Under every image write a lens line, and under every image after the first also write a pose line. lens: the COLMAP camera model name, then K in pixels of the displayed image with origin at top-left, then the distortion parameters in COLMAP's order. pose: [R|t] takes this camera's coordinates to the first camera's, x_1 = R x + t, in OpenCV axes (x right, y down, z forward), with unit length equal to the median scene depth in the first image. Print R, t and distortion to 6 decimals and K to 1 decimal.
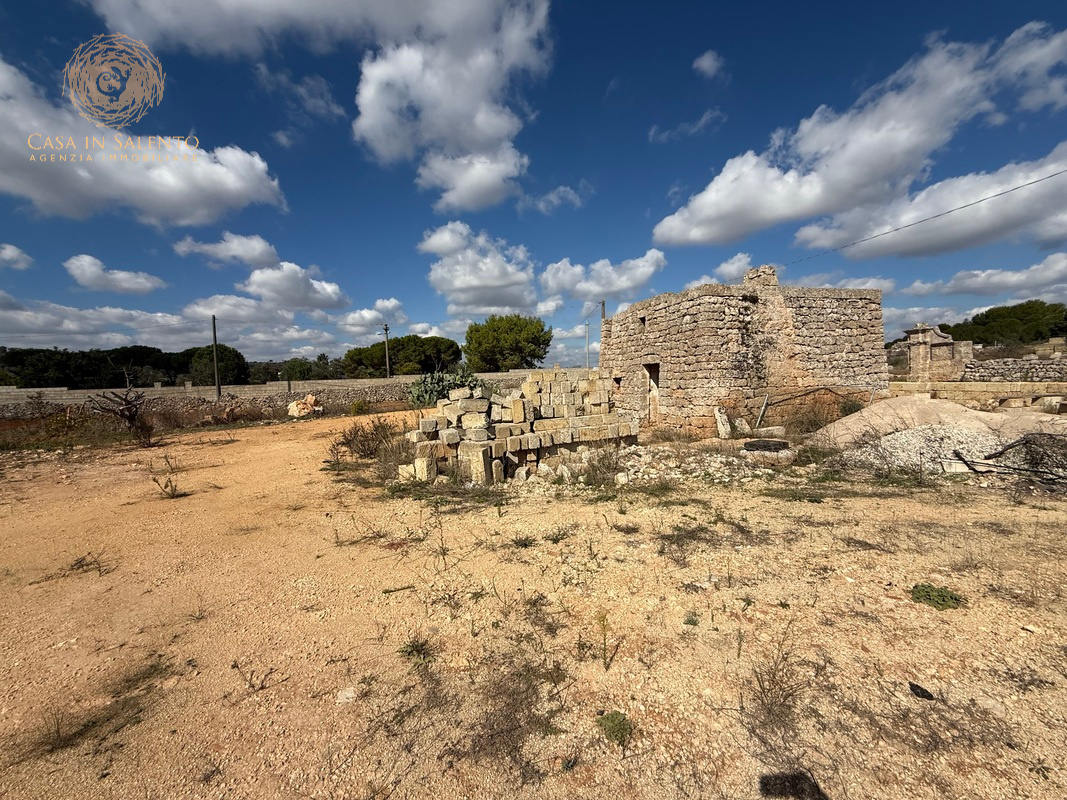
lens RADIAL K [[424.2, 0, 529.6], [0, 424.2, 398.9], [0, 0, 1]] dist [0.002536, 0.000333]
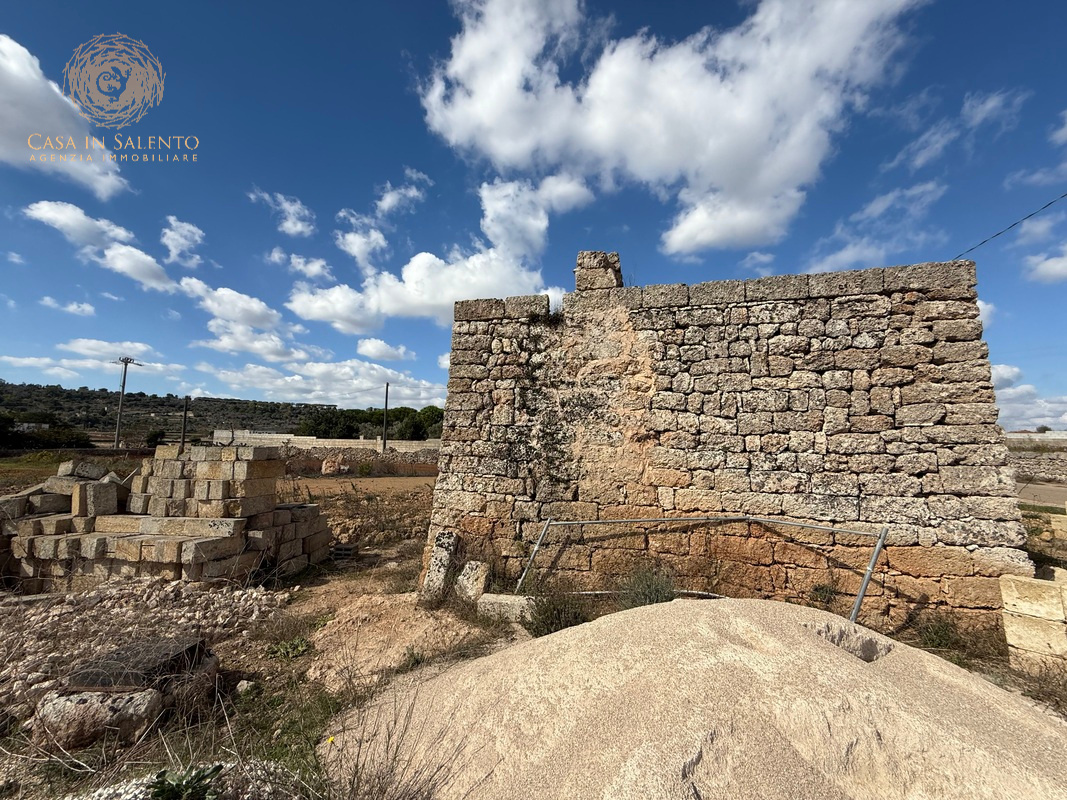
lens RADIAL K [[424.2, 0, 529.6], [0, 424.2, 398.9], [0, 0, 1]] dist [0.002536, 0.000333]
pose [[0.859089, -0.006321, -0.511787, 0.731675], [-0.068039, 0.989639, -0.126433, -0.073873], [0.507283, 0.143439, 0.849758, 0.551715]]
